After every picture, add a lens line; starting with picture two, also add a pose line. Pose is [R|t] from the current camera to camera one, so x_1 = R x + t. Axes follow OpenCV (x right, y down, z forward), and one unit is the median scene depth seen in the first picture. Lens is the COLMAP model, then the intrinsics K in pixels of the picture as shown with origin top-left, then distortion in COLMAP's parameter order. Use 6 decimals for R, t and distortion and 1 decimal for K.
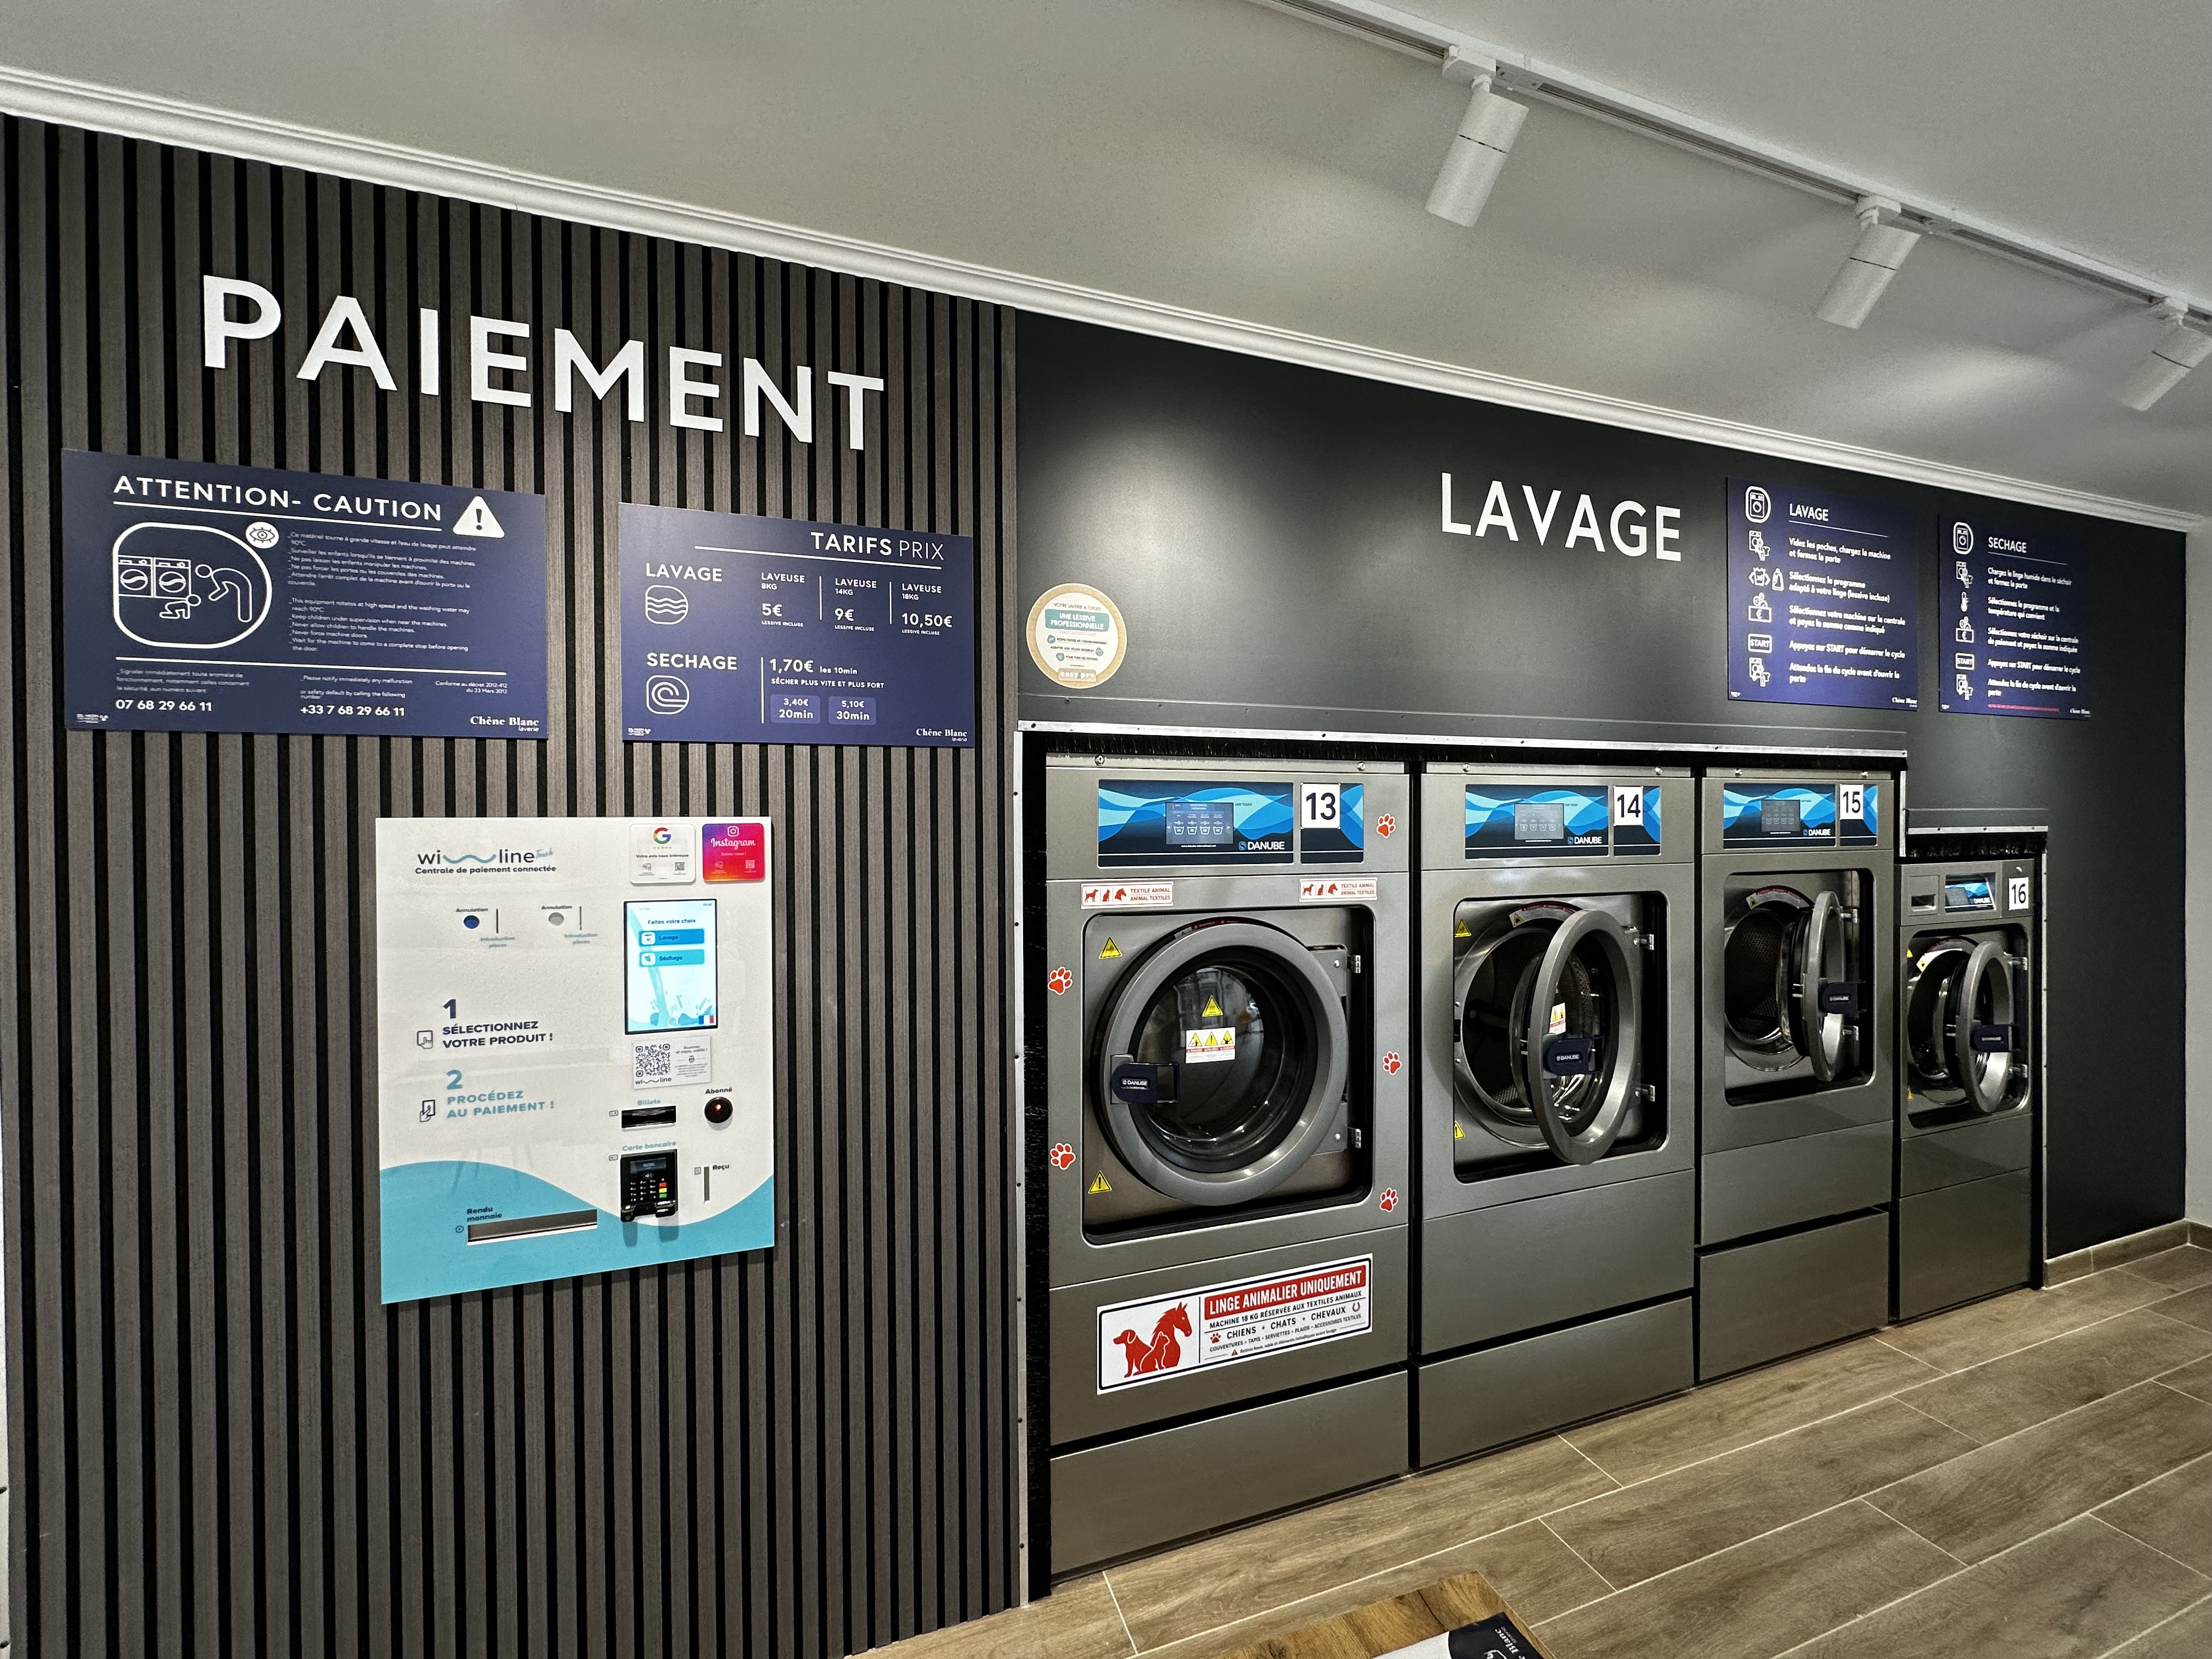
lens RADIAL K [[881.0, 0, 1105.3], [0, 881.0, 827.3], [0, 0, 1]] dist [-0.003352, 0.001067]
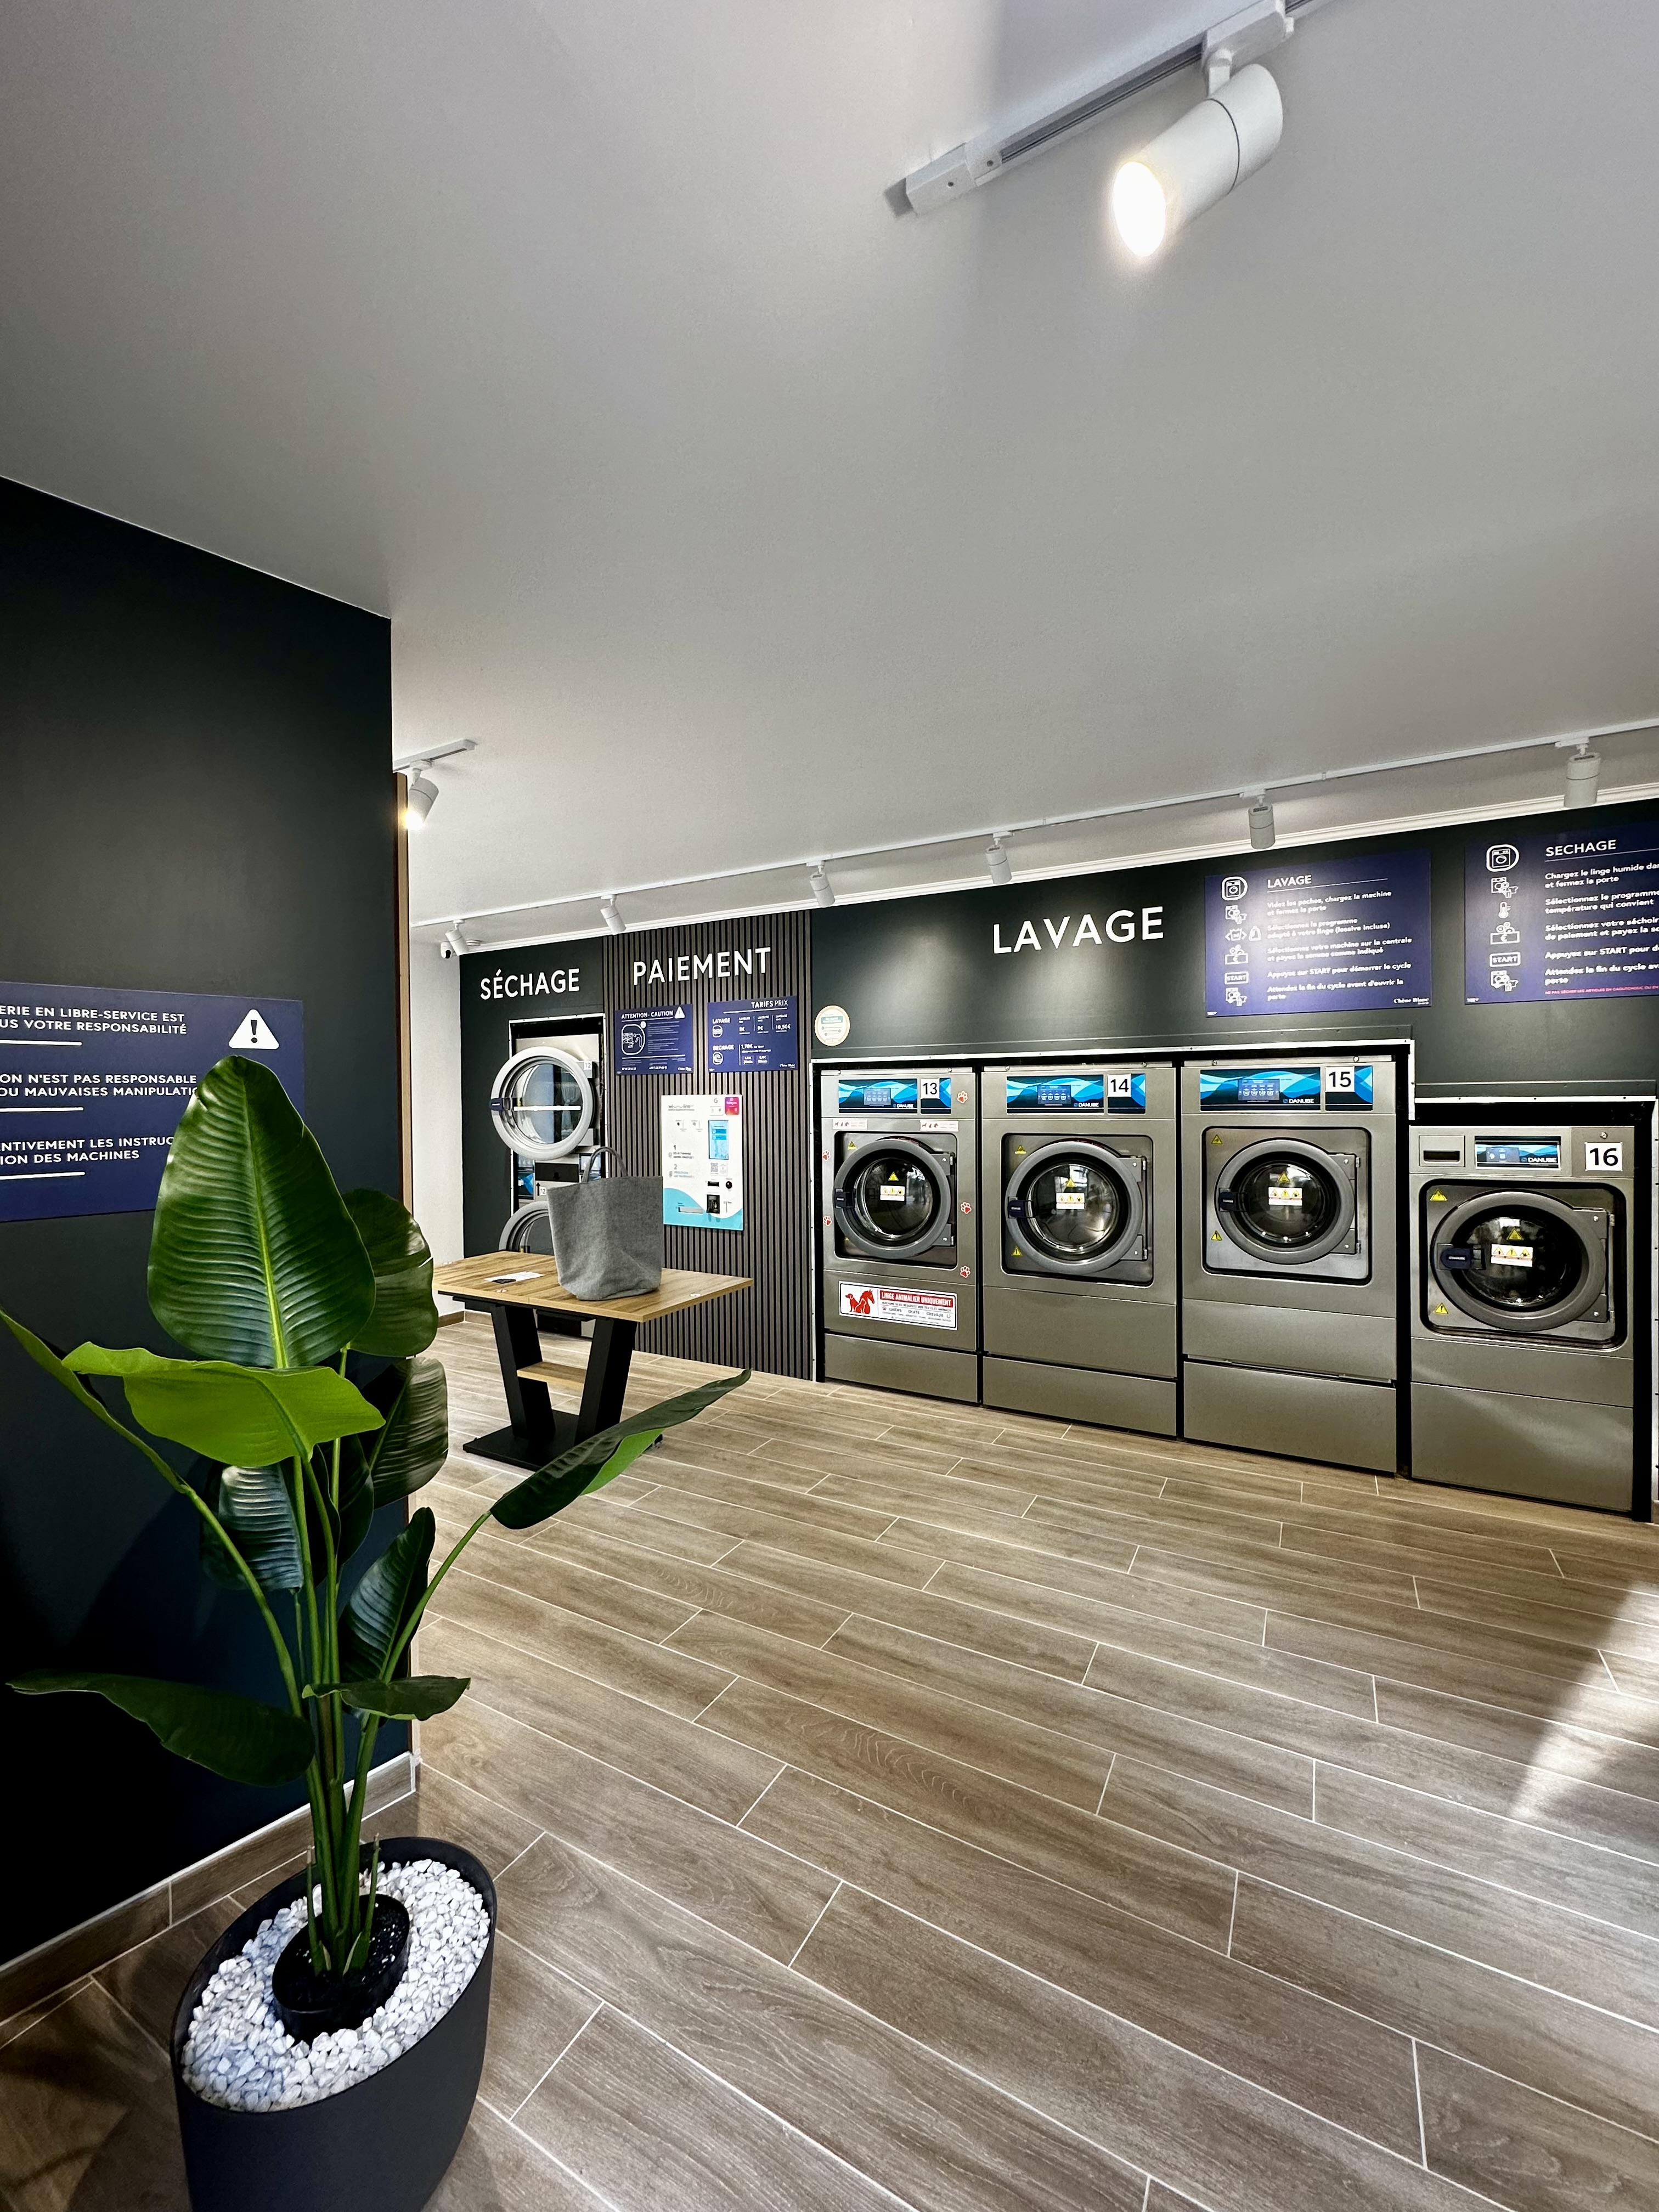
lens RADIAL K [[881.0, 0, 827.2], [0, 881.0, 1106.8], [0, 0, 1]] dist [-0.003352, 0.001067]
pose [[0.658540, 0.007771, -0.752506, 1.906960], [0.002208, 0.999922, 0.012259, -0.005699], [0.752543, -0.009734, 0.658472, -0.737354]]
